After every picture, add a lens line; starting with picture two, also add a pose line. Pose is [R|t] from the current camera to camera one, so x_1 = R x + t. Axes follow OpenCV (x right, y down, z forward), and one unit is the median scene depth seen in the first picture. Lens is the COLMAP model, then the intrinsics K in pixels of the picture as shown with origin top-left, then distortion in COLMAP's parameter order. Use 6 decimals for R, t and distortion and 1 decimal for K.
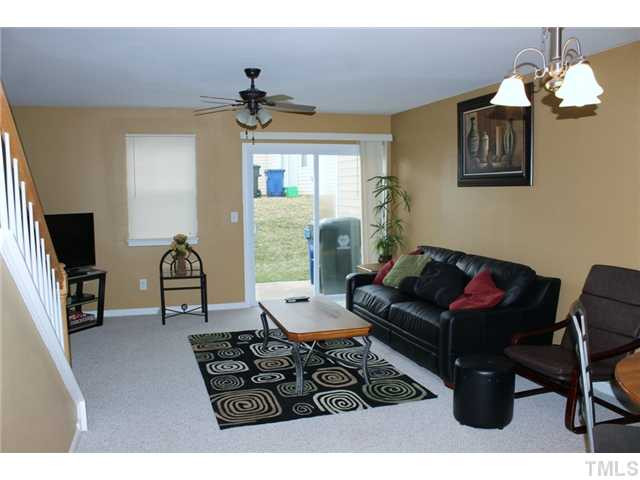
lens RADIAL K [[539.7, 0, 320.0], [0, 539.7, 240.0], [0, 0, 1]] dist [-0.164343, 0.152139]
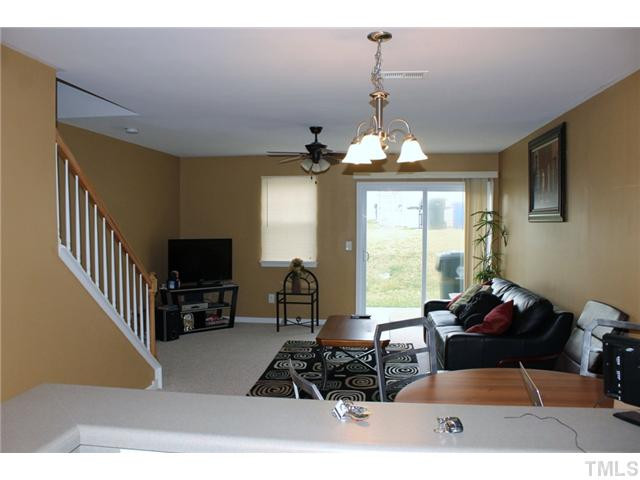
lens RADIAL K [[539.7, 0, 320.0], [0, 539.7, 240.0], [0, 0, 1]] dist [-0.164343, 0.152139]
pose [[0.911817, 0.024140, -0.409886, 0.288017], [-0.047031, 0.997840, -0.045856, 0.001240], [0.407893, 0.061090, 0.910984, -0.093916]]
